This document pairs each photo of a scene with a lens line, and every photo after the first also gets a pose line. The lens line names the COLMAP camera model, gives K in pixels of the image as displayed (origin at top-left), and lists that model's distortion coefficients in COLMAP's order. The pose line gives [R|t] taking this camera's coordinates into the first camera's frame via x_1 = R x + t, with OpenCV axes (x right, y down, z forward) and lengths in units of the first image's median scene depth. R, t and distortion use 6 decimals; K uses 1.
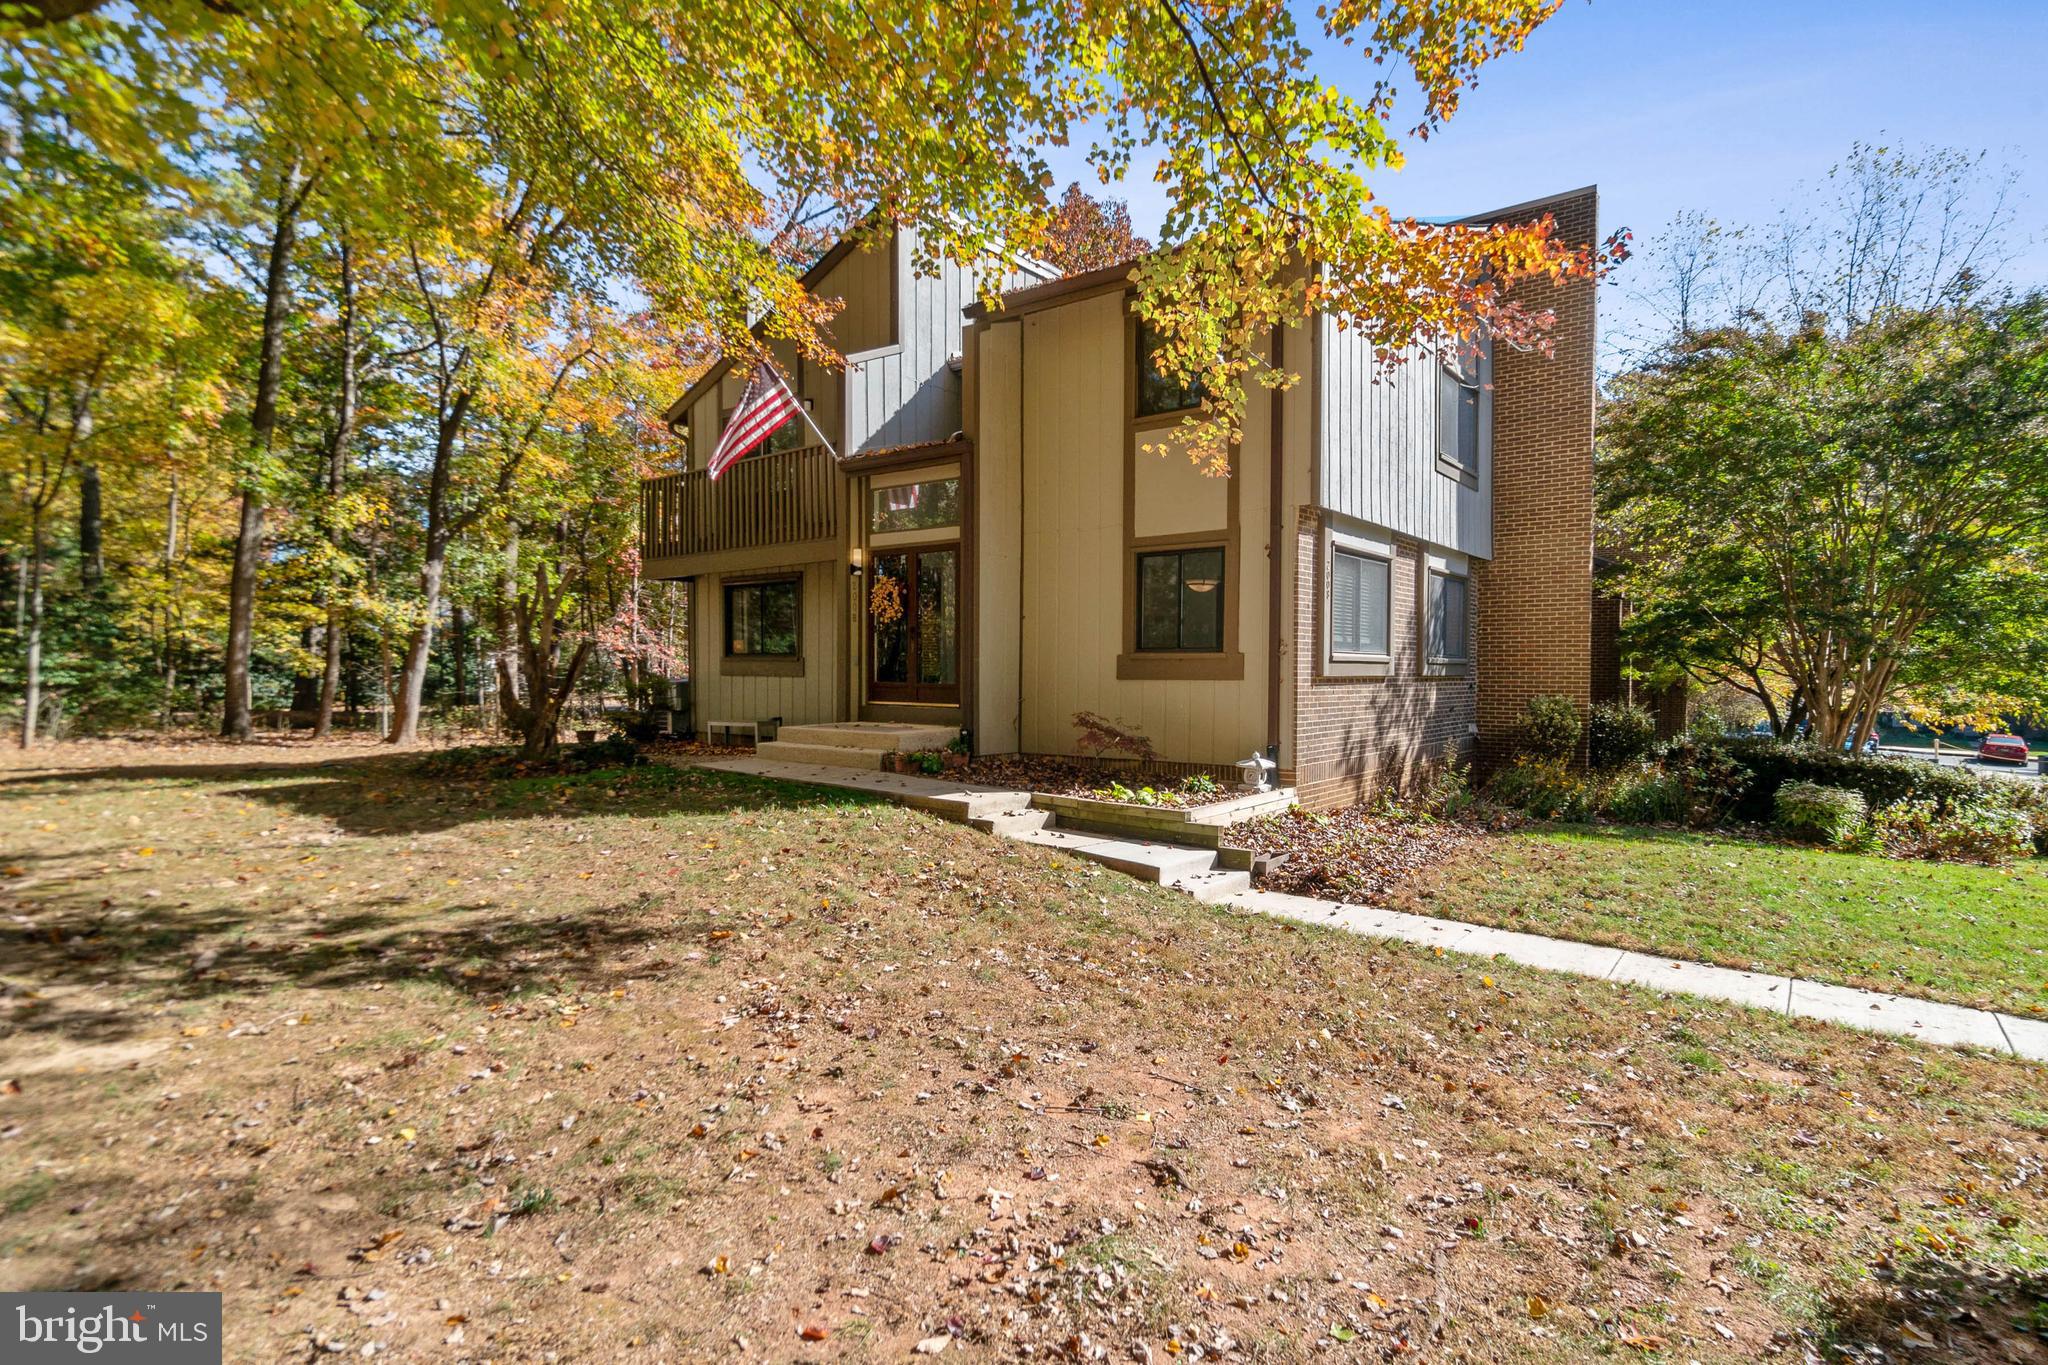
lens RADIAL K [[925.2, 0, 1041.4], [0, 925.2, 676.3], [0, 0, 1]] dist [-0.001245, -0.000048]
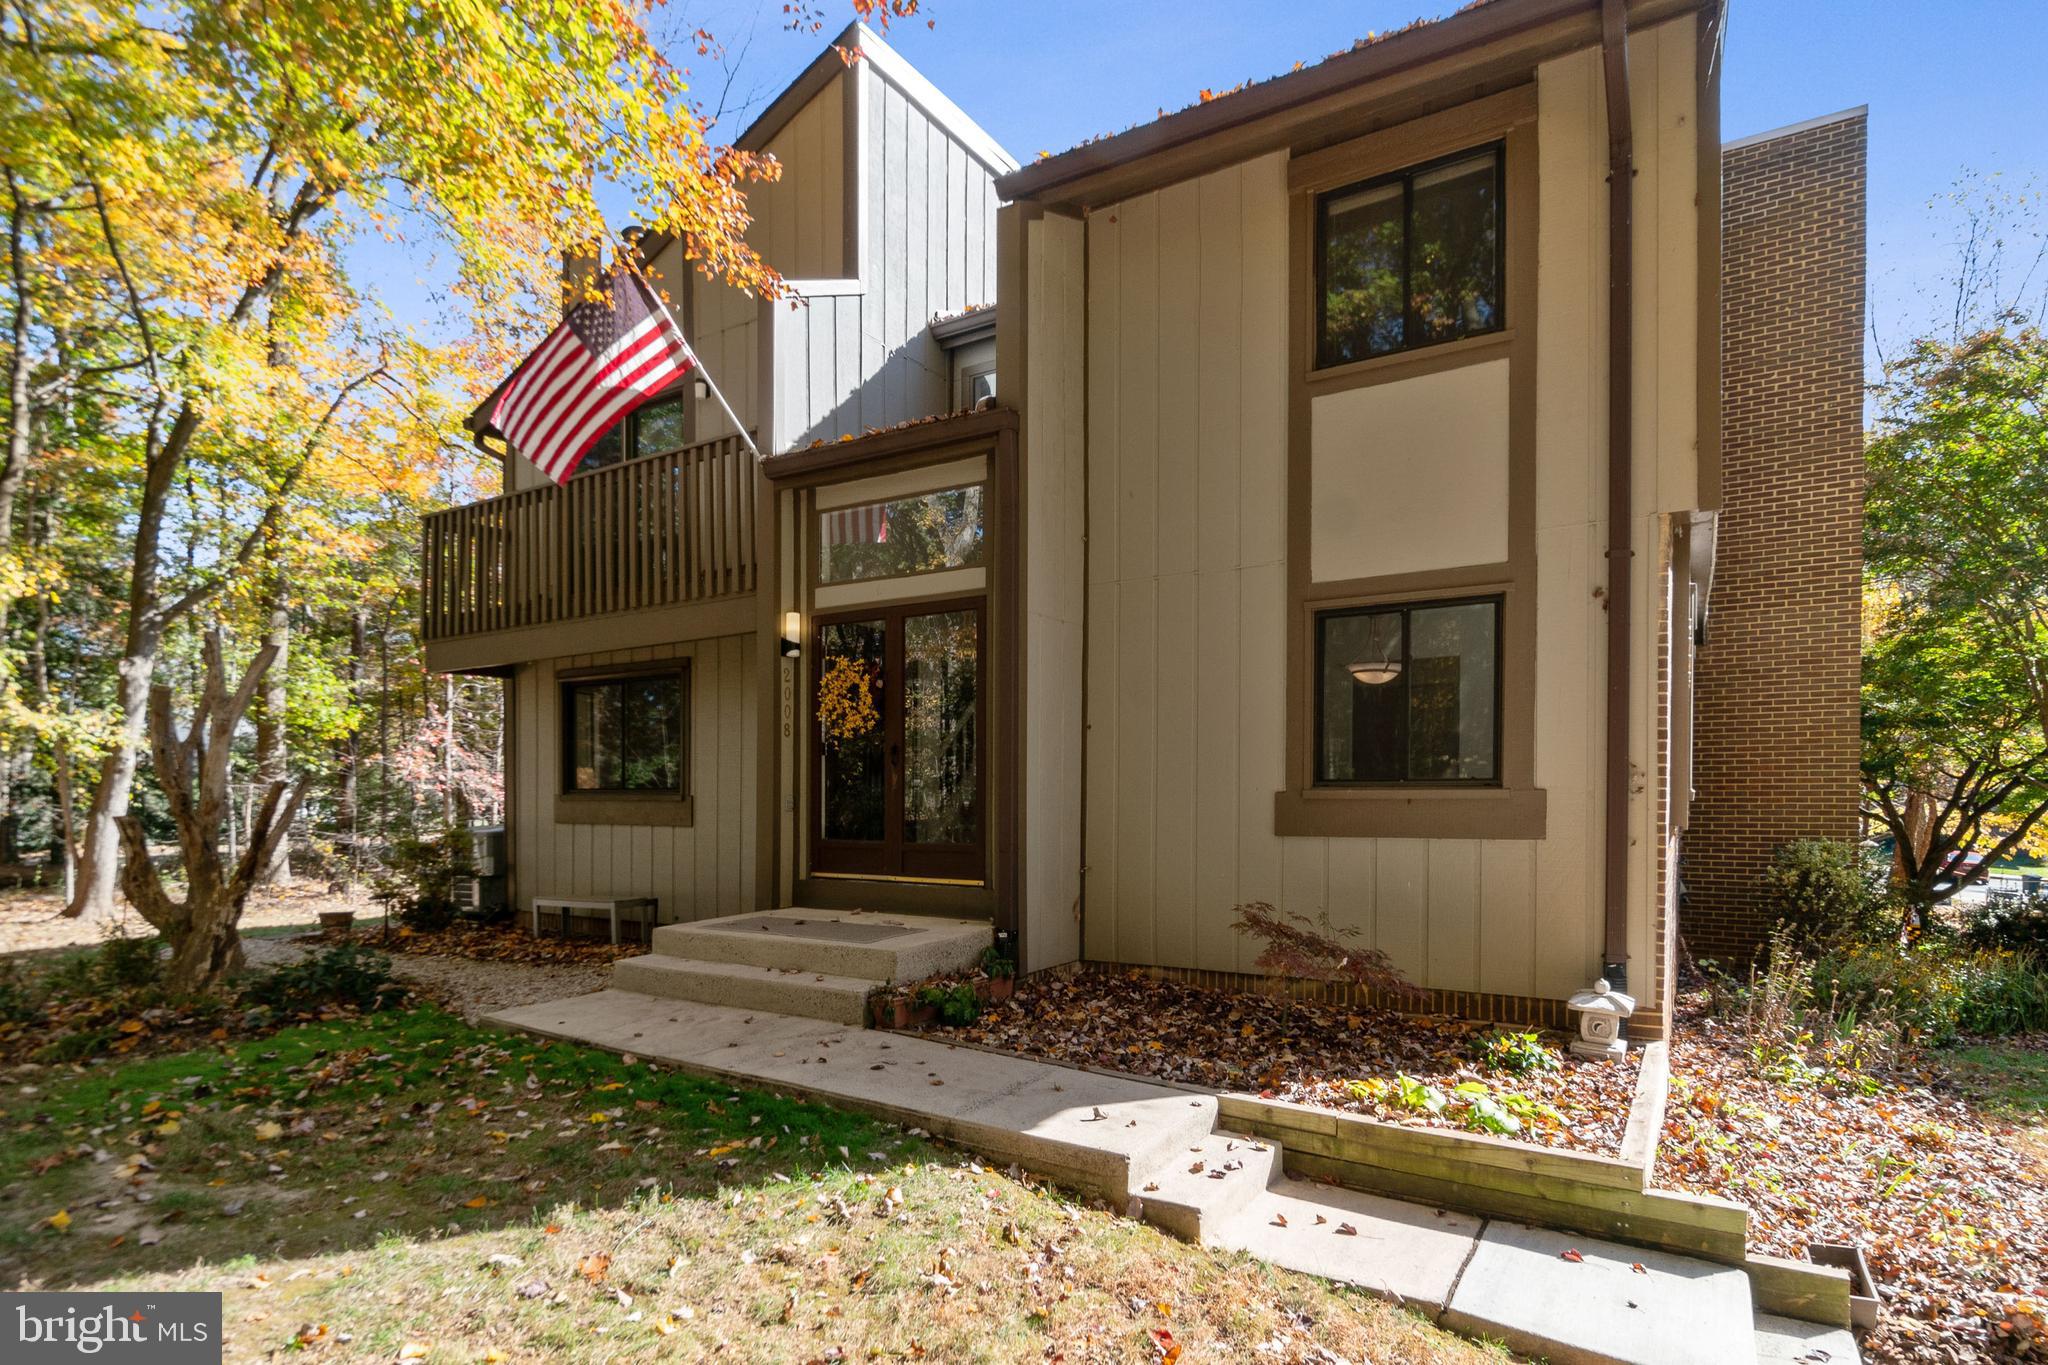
lens RADIAL K [[996.2, 0, 1027.4], [0, 996.2, 763.9], [0, 0, 1]] dist [0.000028, 0.000385]
pose [[0.995550, -0.007350, 0.093949, -0.111969], [0.010671, 0.999334, -0.034893, -0.018605], [-0.093630, 0.035741, 0.994965, 0.365070]]
